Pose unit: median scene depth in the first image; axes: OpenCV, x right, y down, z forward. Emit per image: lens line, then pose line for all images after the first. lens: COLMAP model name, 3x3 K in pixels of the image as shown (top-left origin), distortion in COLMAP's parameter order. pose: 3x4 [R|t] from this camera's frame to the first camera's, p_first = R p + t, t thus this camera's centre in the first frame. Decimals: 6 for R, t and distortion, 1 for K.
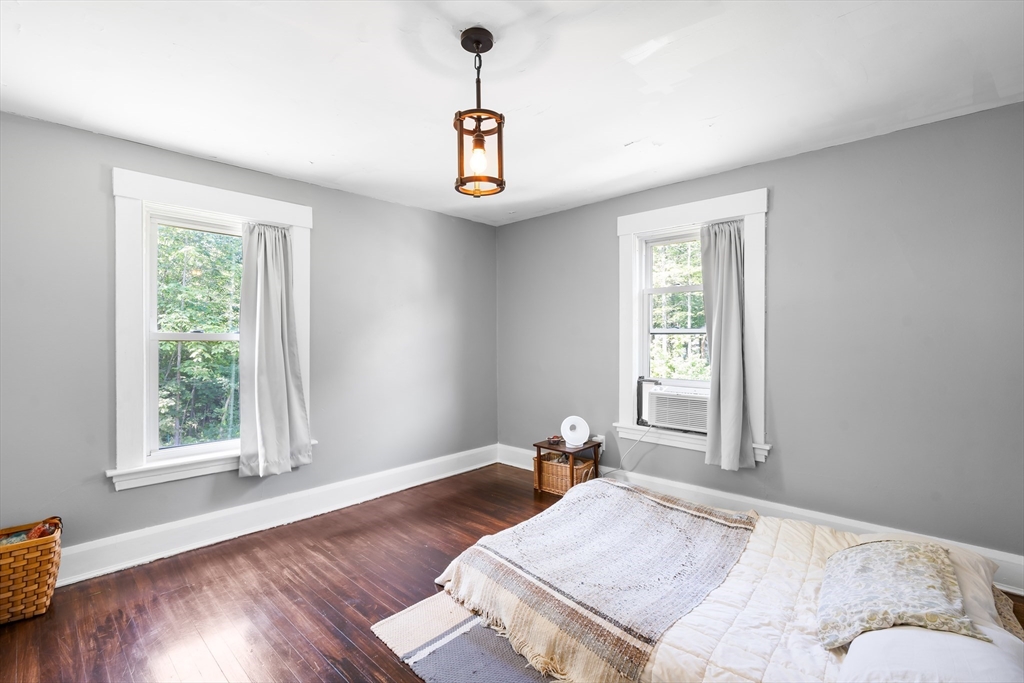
lens RADIAL K [[462.3, 0, 516.5], [0, 462.3, 344.8], [0, 0, 1]] dist [-0.008906, 0.001988]
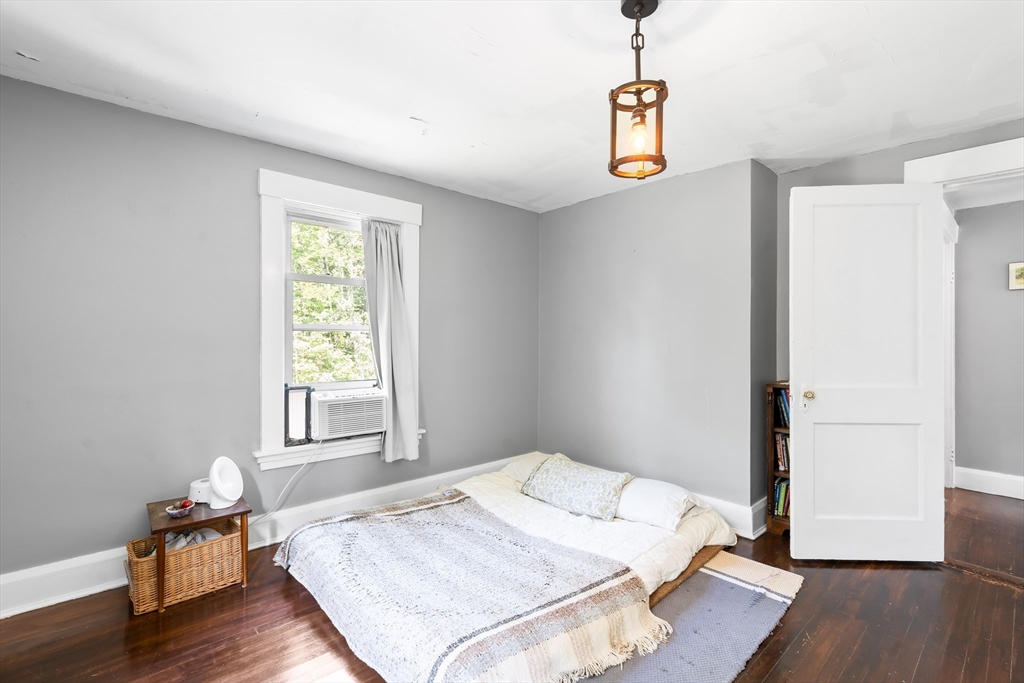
lens RADIAL K [[462.3, 0, 508.7], [0, 462.3, 341.5], [0, 0, 1]] dist [-0.008906, 0.001988]
pose [[0.088823, -0.006276, 0.996028, -0.589152], [0.007990, 0.999952, 0.005589, -0.006144], [-0.996015, 0.007462, 0.088869, 0.691091]]
